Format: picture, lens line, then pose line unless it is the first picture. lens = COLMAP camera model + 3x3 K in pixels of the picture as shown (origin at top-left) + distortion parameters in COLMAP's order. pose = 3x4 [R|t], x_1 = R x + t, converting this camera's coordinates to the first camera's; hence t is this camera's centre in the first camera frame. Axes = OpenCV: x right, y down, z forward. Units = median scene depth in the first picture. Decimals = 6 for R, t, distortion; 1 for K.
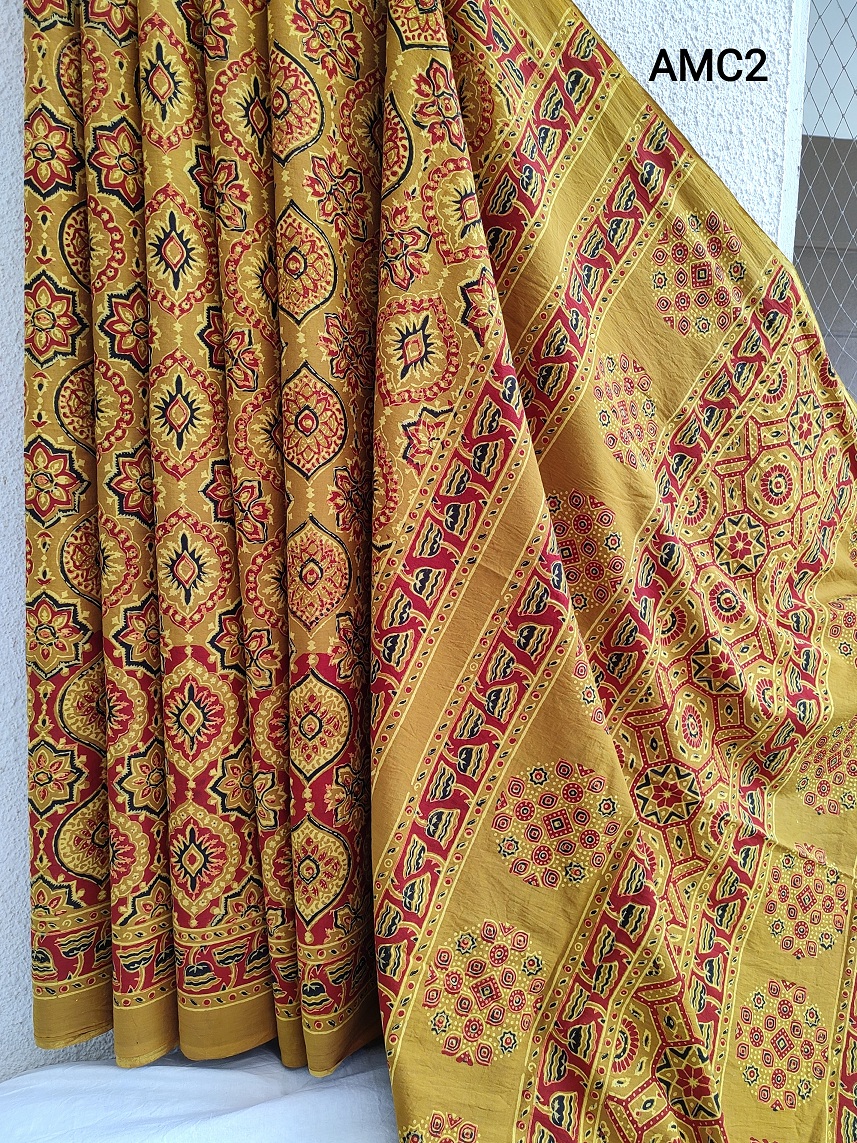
lens RADIAL K [[897.1, 0, 433.7], [0, 897.1, 579.9], [0, 0, 1]] dist [0.024062, -0.039323]
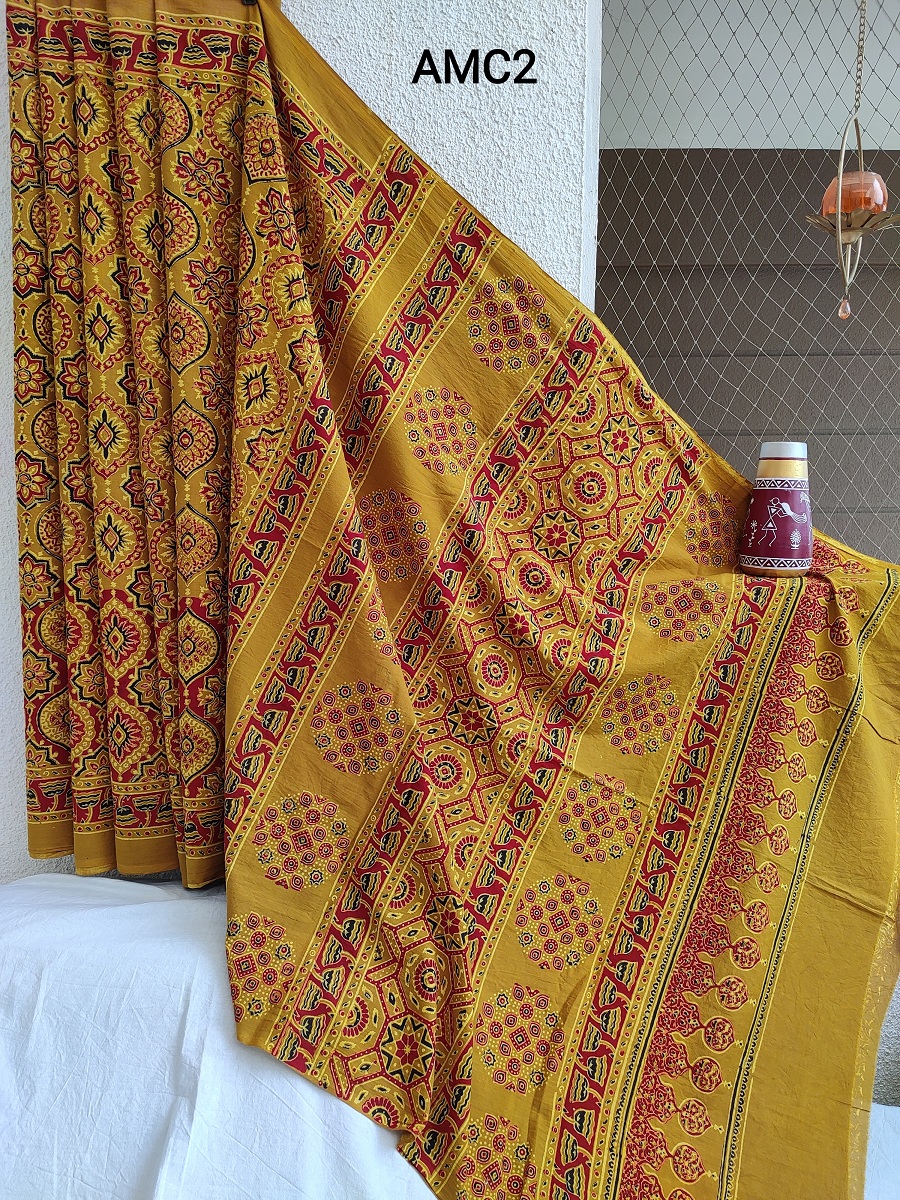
lens RADIAL K [[888.7, 0, 451.2], [0, 888.7, 609.5], [0, 0, 1]] dist [0.013963, -0.021273]
pose [[0.976187, 0.029664, -0.214891, 0.578034], [-0.029210, 0.999559, 0.005290, 0.079070], [0.214953, 0.001113, 0.976624, -0.319748]]
